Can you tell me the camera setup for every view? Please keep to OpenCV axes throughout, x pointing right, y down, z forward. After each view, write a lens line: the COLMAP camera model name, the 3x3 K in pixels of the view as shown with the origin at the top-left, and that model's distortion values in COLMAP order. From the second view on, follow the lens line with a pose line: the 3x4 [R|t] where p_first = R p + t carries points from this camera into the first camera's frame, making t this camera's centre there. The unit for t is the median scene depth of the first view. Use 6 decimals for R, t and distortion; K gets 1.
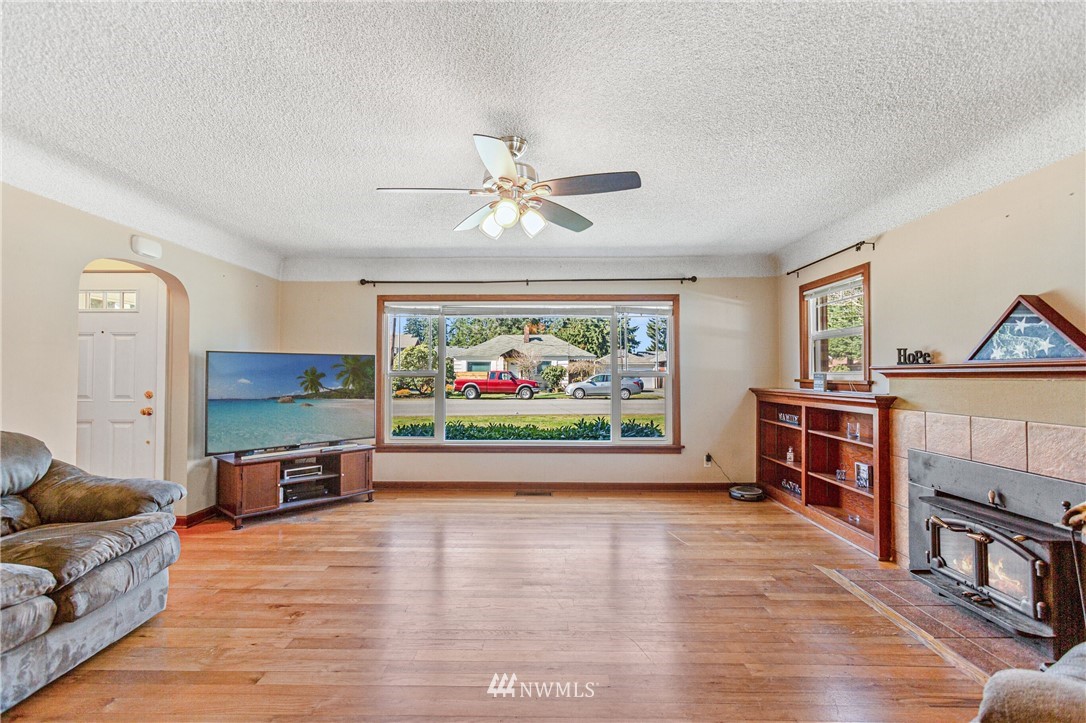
lens RADIAL K [[495.0, 0, 540.1], [0, 495.0, 362.1], [0, 0, 1]] dist [-0.015823, 0.011254]
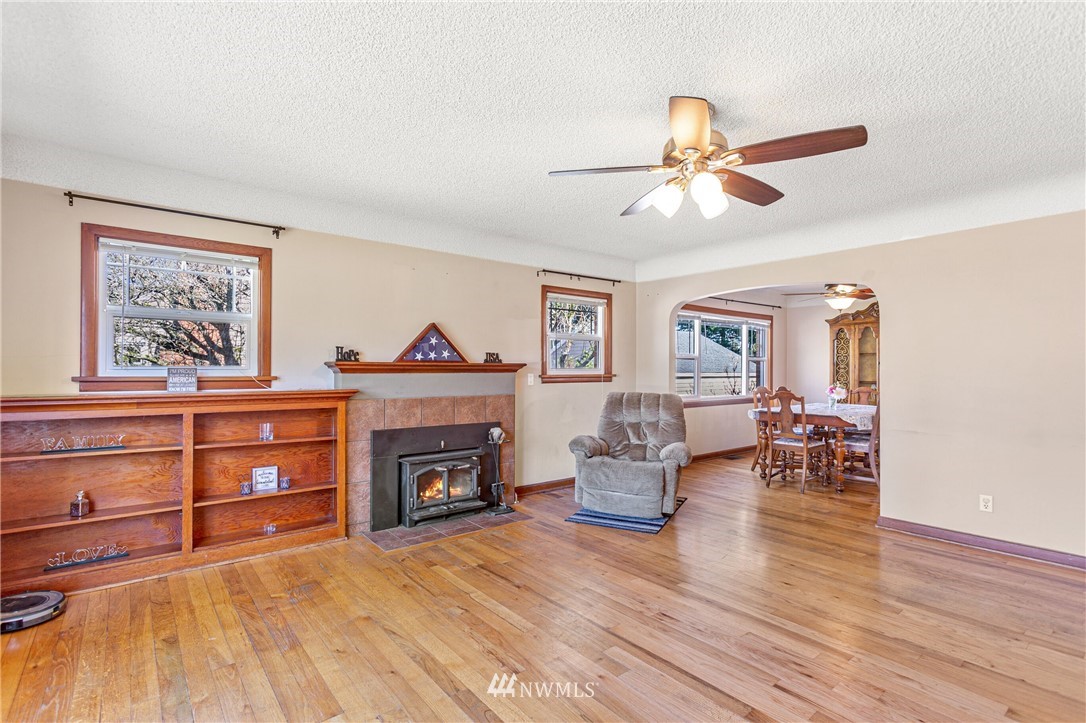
lens RADIAL K [[505.0, 0, 540.5], [0, 505.0, 368.2], [0, 0, 1]] dist [-0.017526, 0.011247]
pose [[-0.636659, -0.001564, 0.771144, -0.315149], [-0.024481, 0.999535, -0.018184, 0.022158], [-0.770757, -0.030455, -0.636401, 0.980145]]
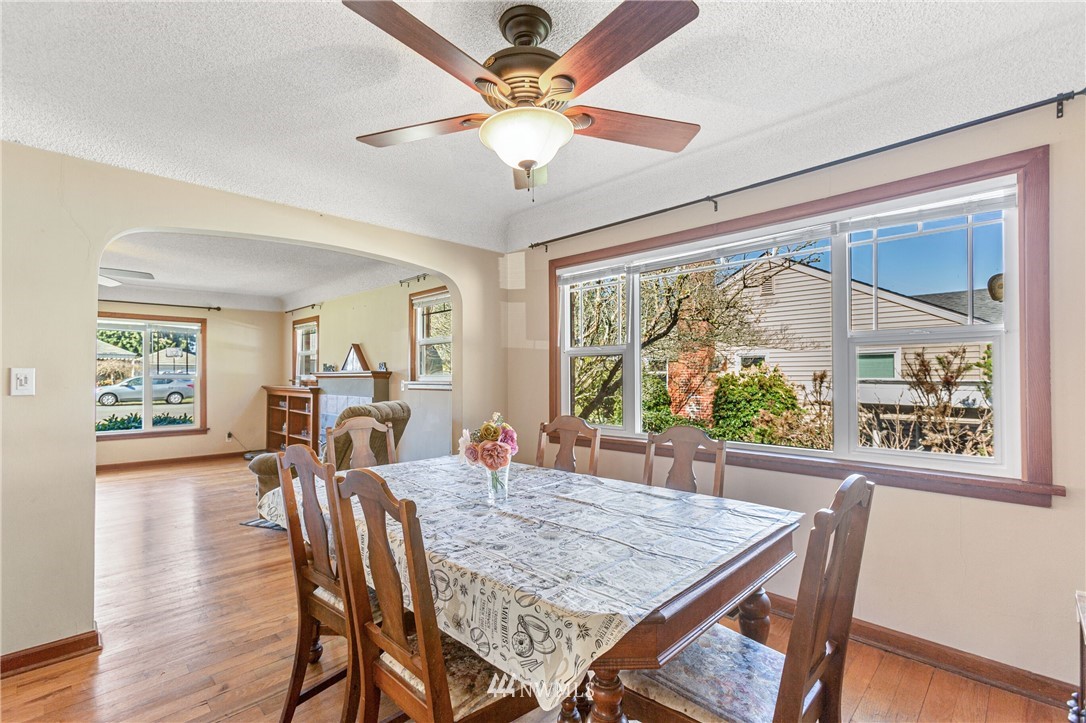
lens RADIAL K [[495.0, 0, 546.6], [0, 495.0, 371.4], [0, 0, 1]] dist [-0.015823, 0.011254]
pose [[0.692115, 0.004945, 0.721770, -0.060816], [-0.016406, 0.999826, 0.008881, -0.020111], [-0.721601, -0.017988, 0.692076, -0.721948]]
